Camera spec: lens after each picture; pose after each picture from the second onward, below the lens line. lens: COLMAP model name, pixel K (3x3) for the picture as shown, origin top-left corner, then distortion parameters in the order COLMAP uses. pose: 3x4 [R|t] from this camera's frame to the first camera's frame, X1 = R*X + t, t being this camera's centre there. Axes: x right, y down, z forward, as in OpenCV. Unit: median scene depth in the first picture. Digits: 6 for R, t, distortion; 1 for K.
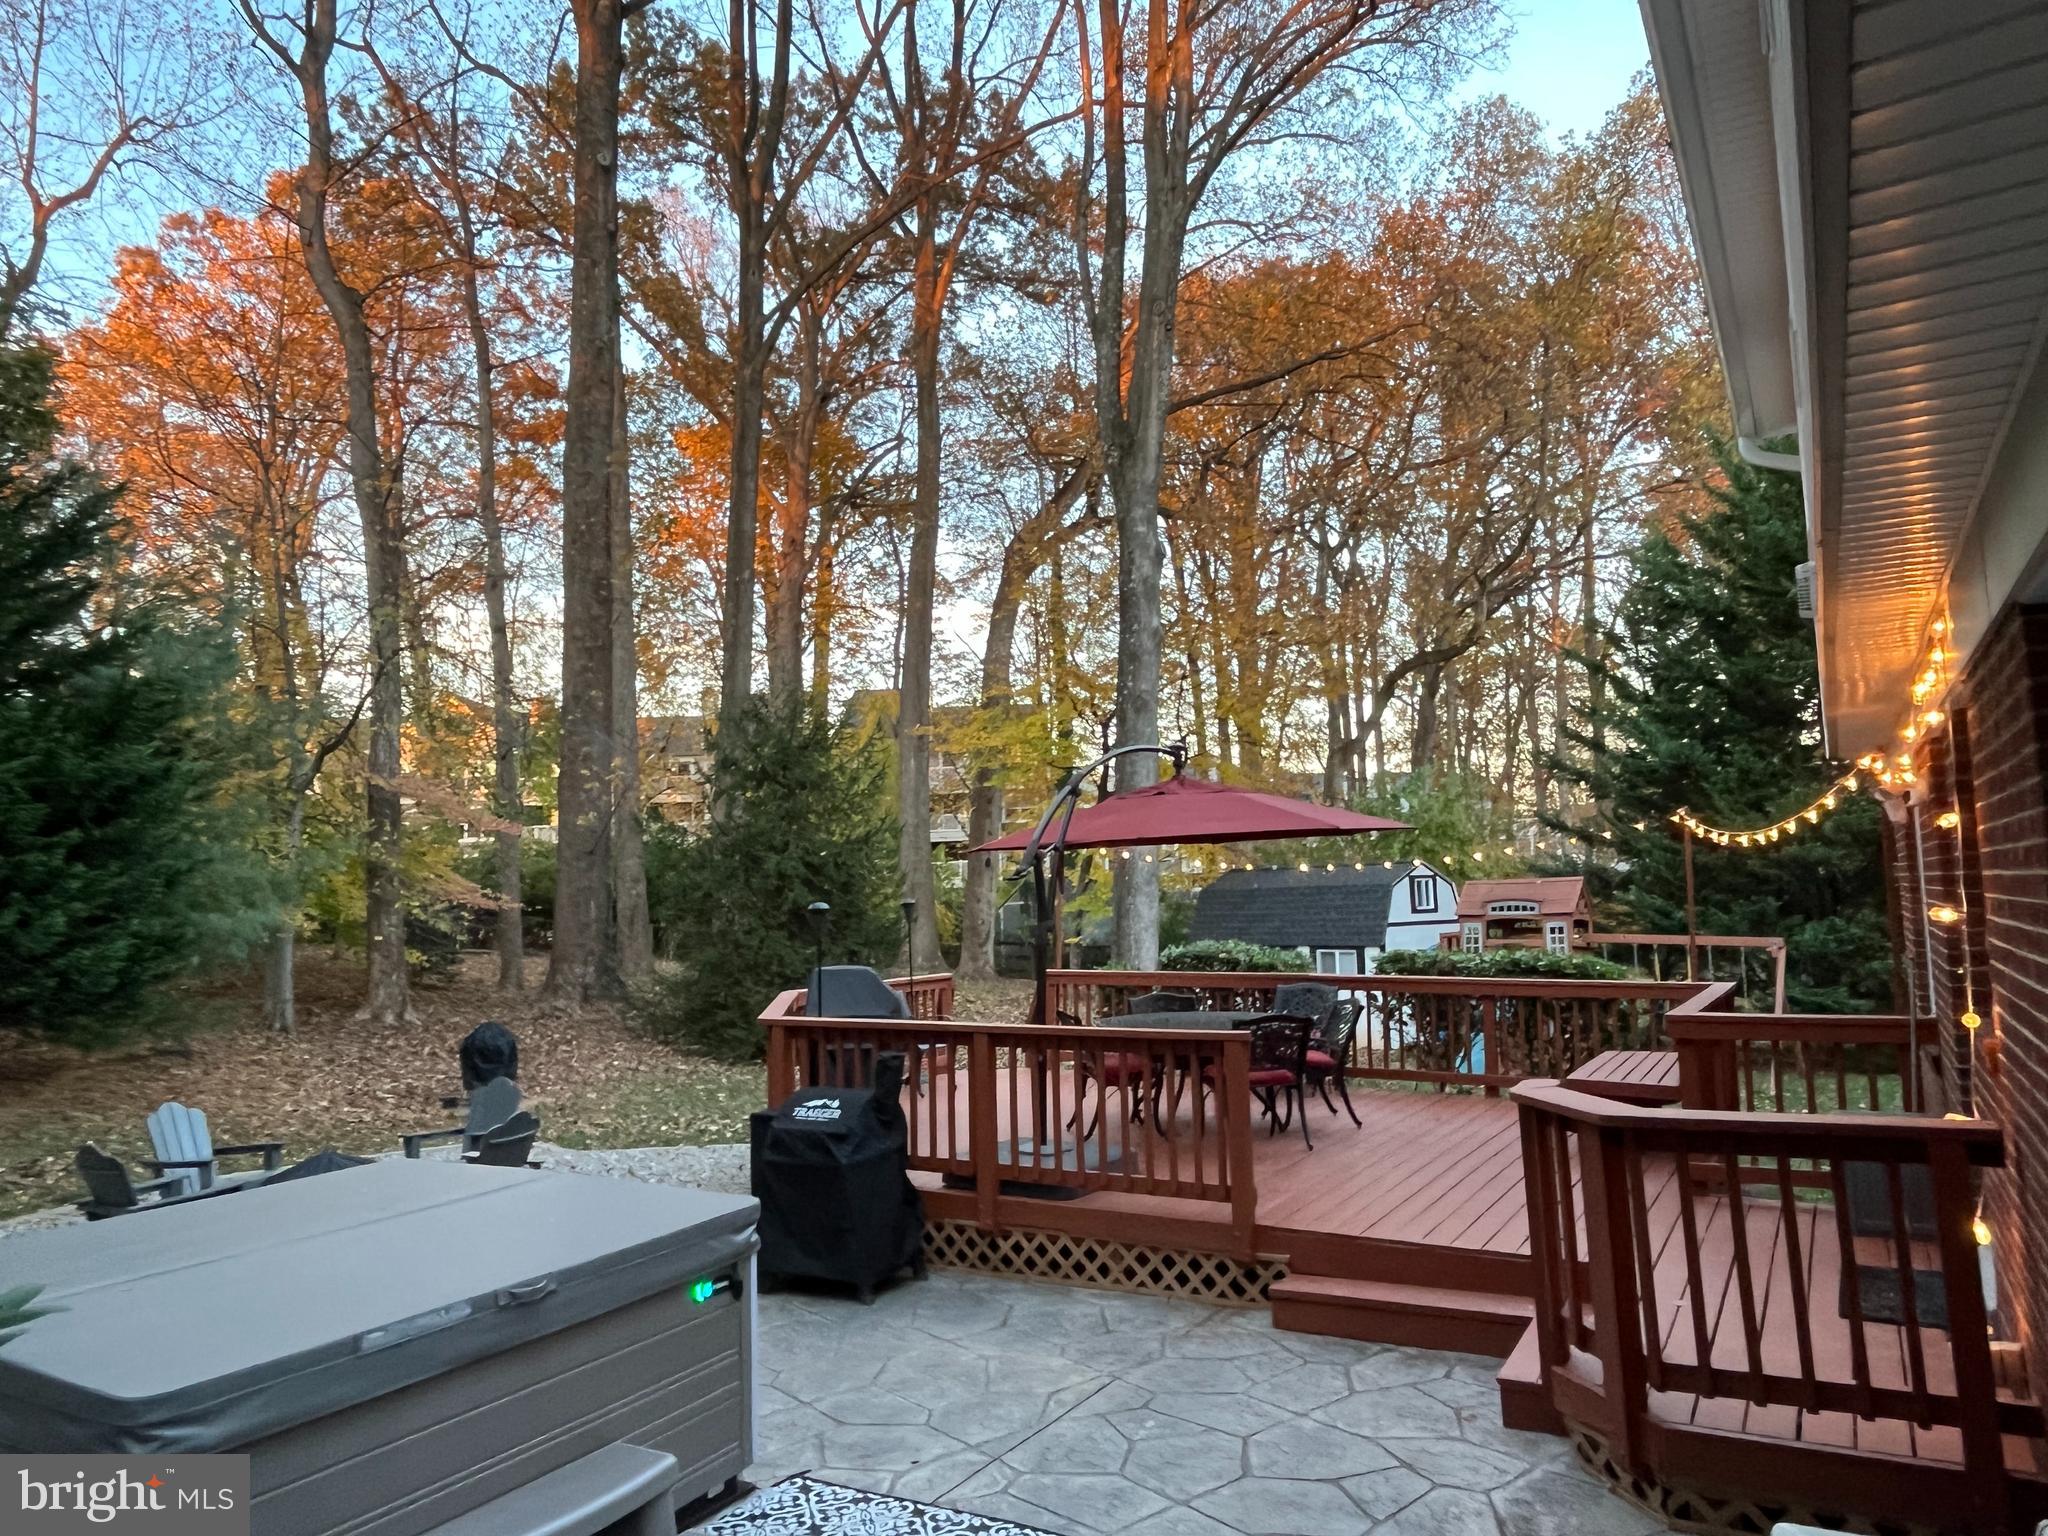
lens RADIAL K [[1296.8, 0, 1023.2], [0, 1296.8, 762.6], [0, 0, 1]] dist [-0.001034, -0.004083]
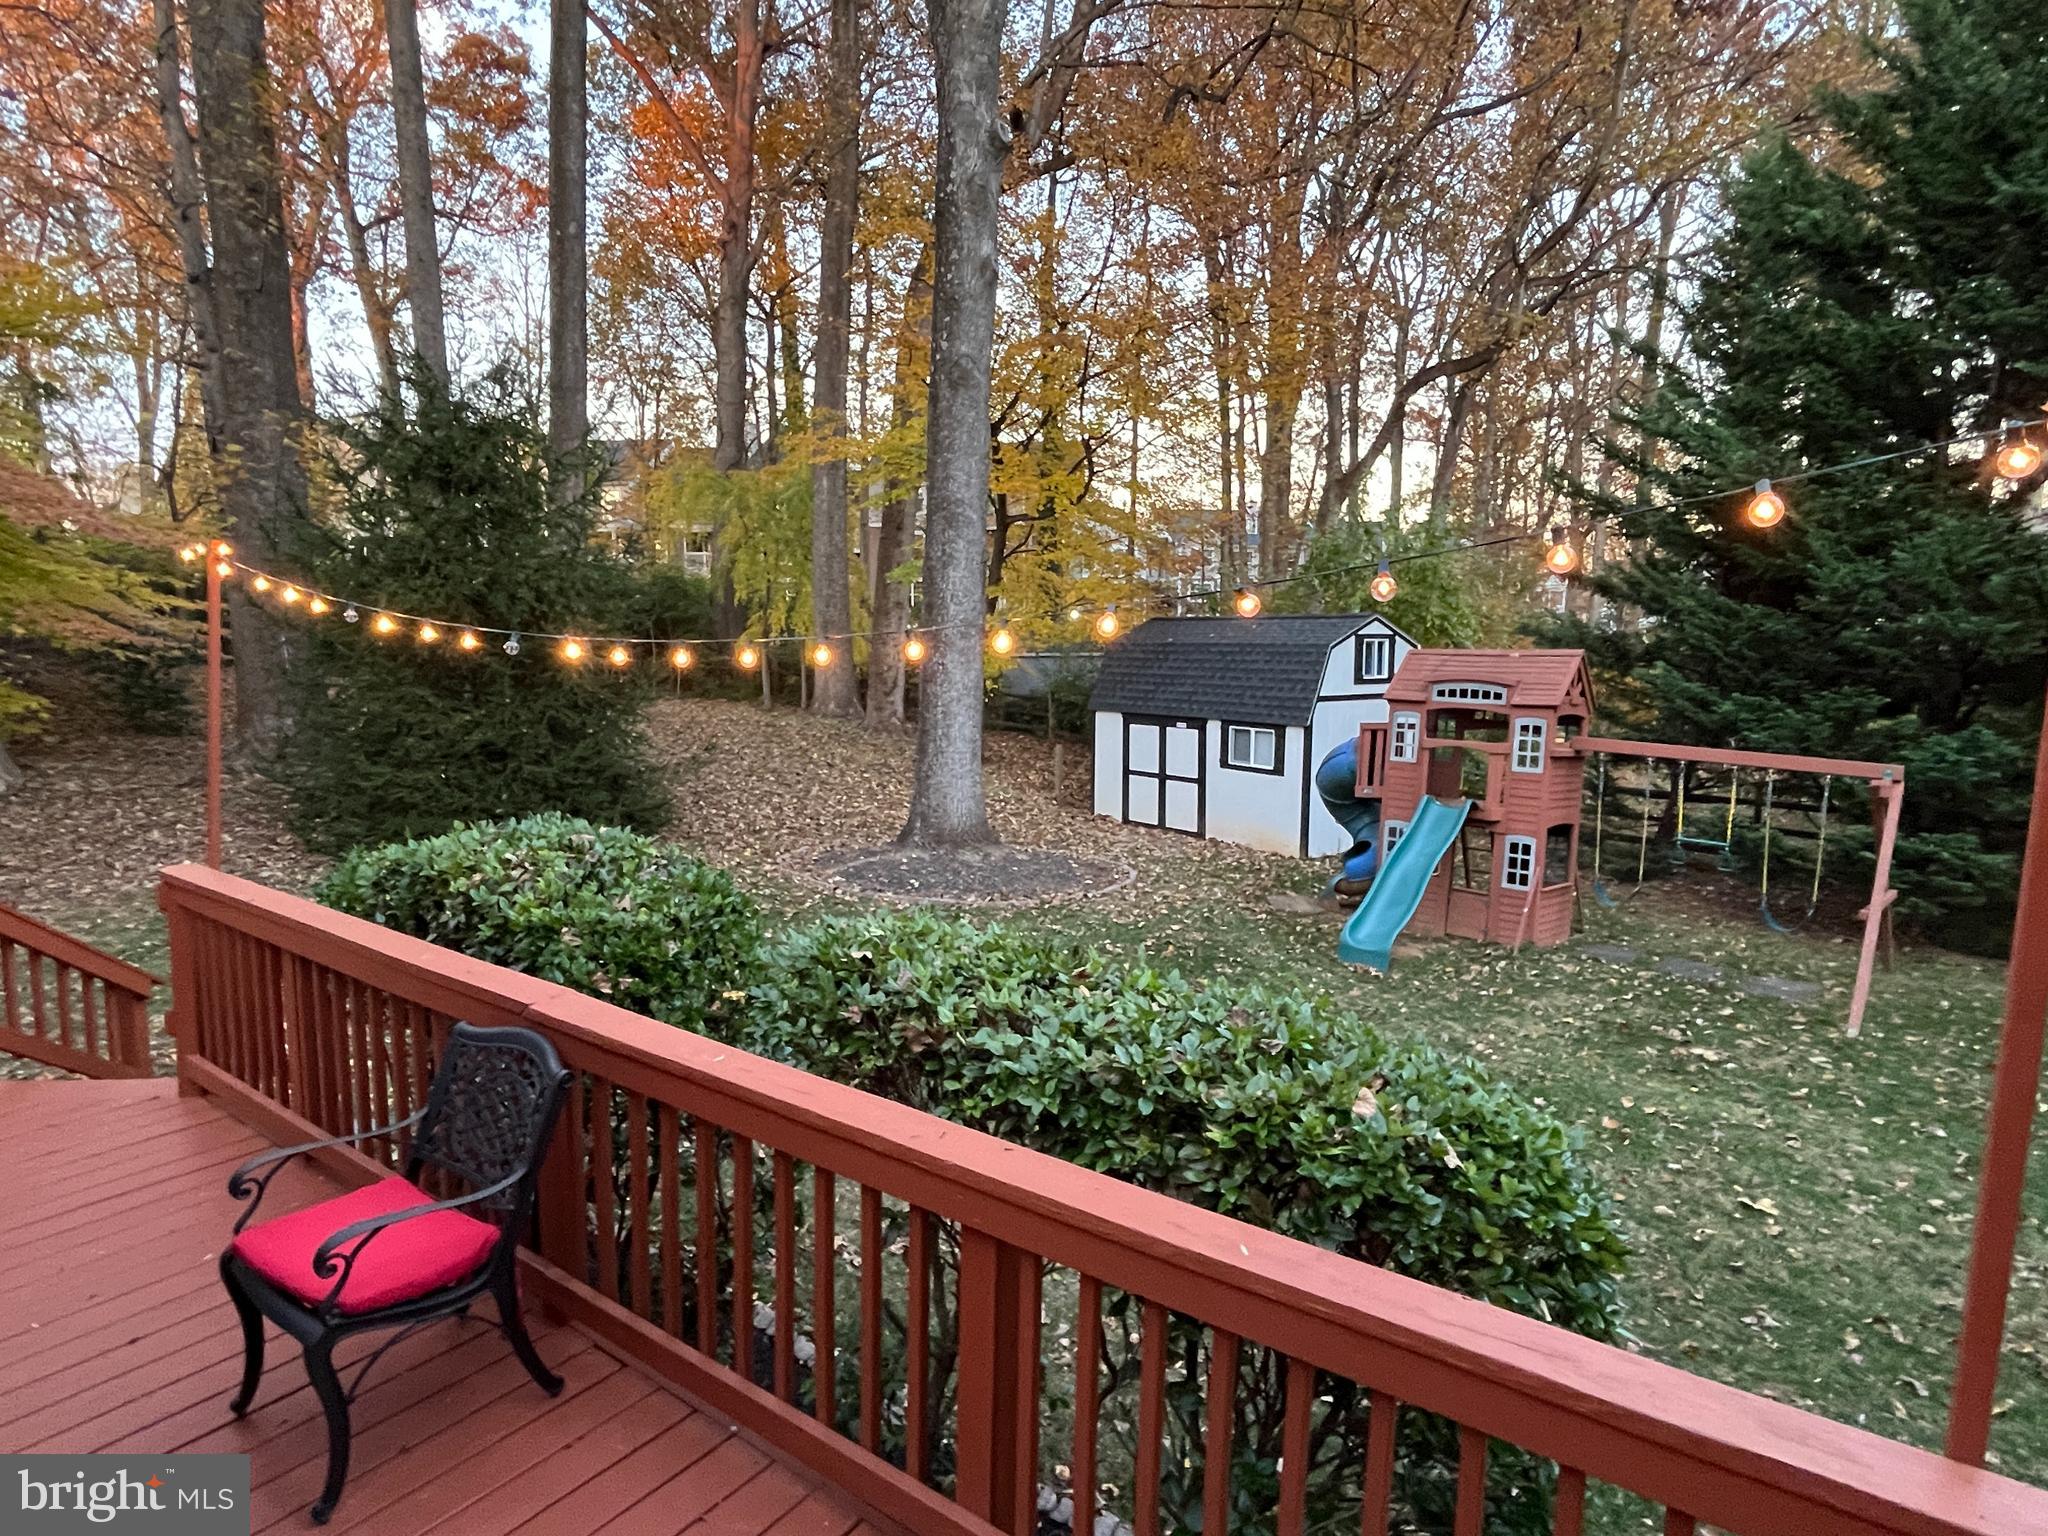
lens RADIAL K [[1131.4, 0, 1022.7], [0, 1131.4, 768.1], [0, 0, 1]] dist [0.000298, 0.000482]
pose [[0.996924, 0.039563, -0.067649, 0.188960], [-0.023435, 0.974215, 0.224400, 0.024329], [0.074783, -0.222125, 0.972146, 0.406421]]
